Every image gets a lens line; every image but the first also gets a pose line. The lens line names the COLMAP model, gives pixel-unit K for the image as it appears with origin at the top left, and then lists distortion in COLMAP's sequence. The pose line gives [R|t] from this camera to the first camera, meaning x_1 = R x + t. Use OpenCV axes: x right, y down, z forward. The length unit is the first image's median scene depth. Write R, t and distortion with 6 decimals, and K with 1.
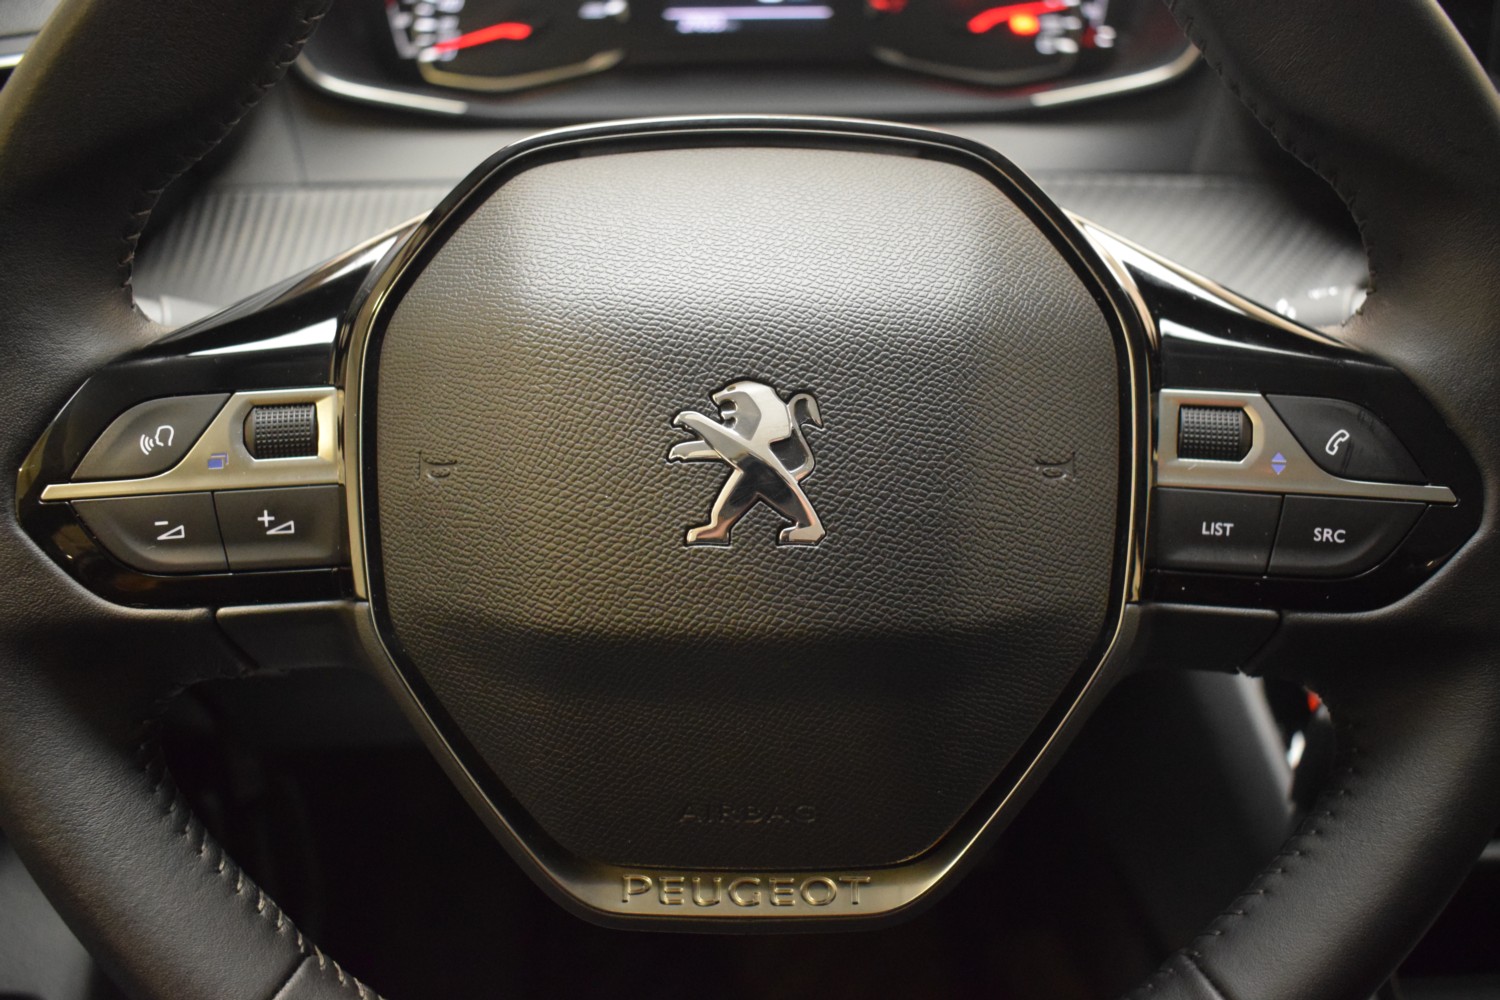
lens RADIAL K [[1426.9, 0, 748.9], [0, 1426.9, 498.5], [0, 0, 1]] dist [-0.099179, 0.000000]
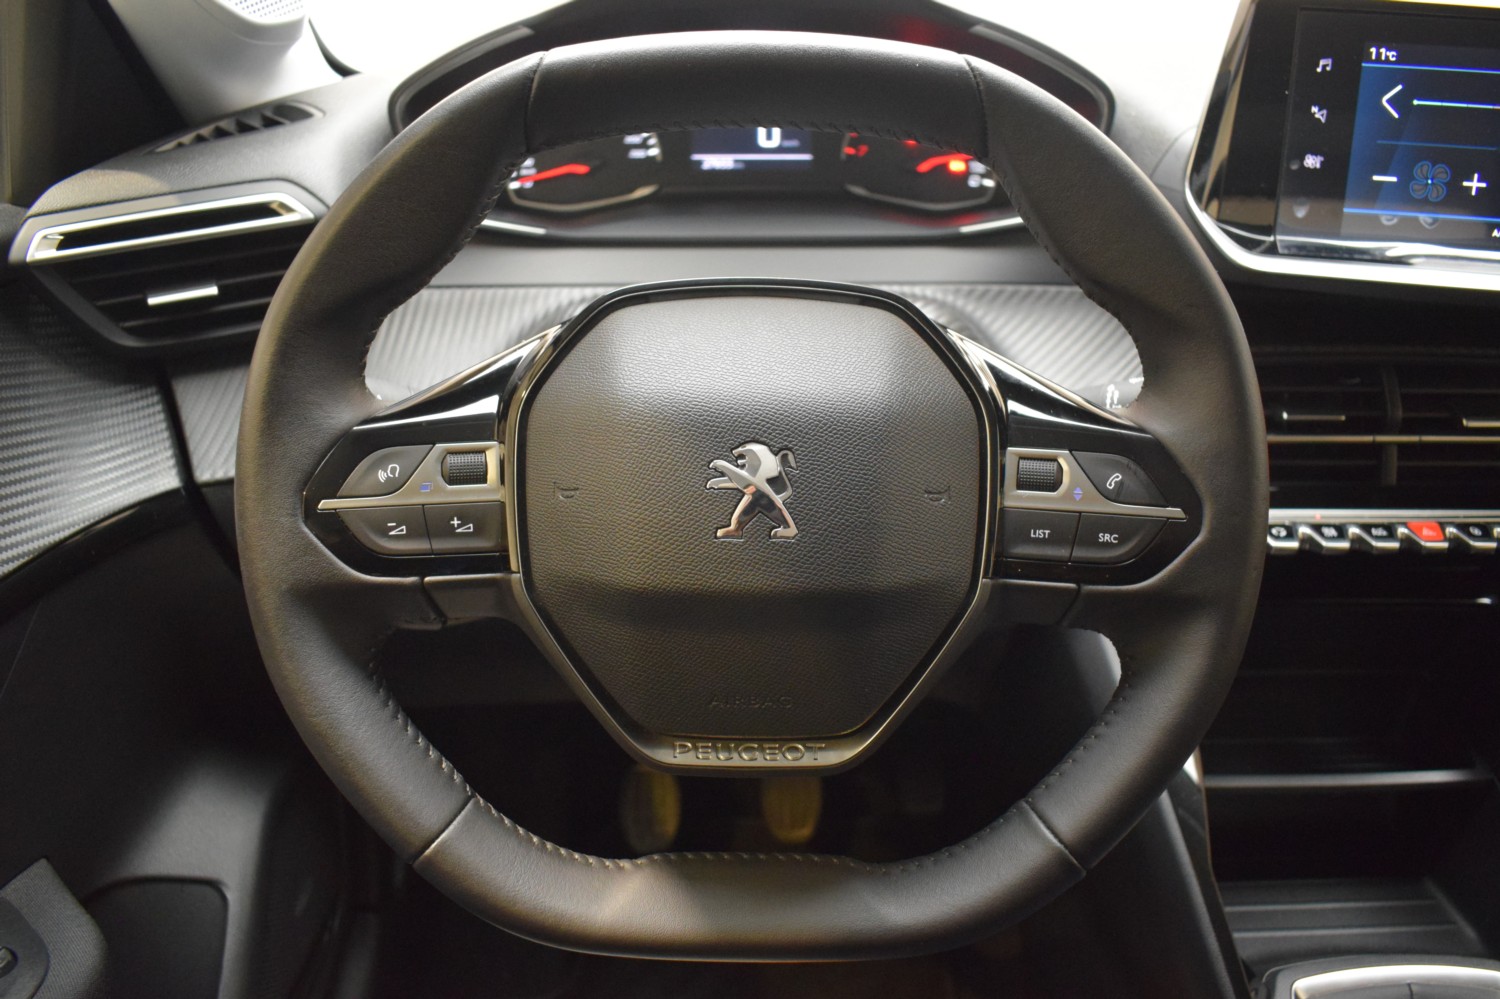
lens RADIAL K [[1186.9, 0, 757.6], [0, 1186.9, 498.6], [0, 0, 1]] dist [-0.046137, 0.001629]
pose [[0.999923, 0.008841, 0.008714, -0.006821], [-0.008671, 0.999775, -0.019366, 0.010538], [-0.008883, 0.019289, 0.999774, -0.372439]]
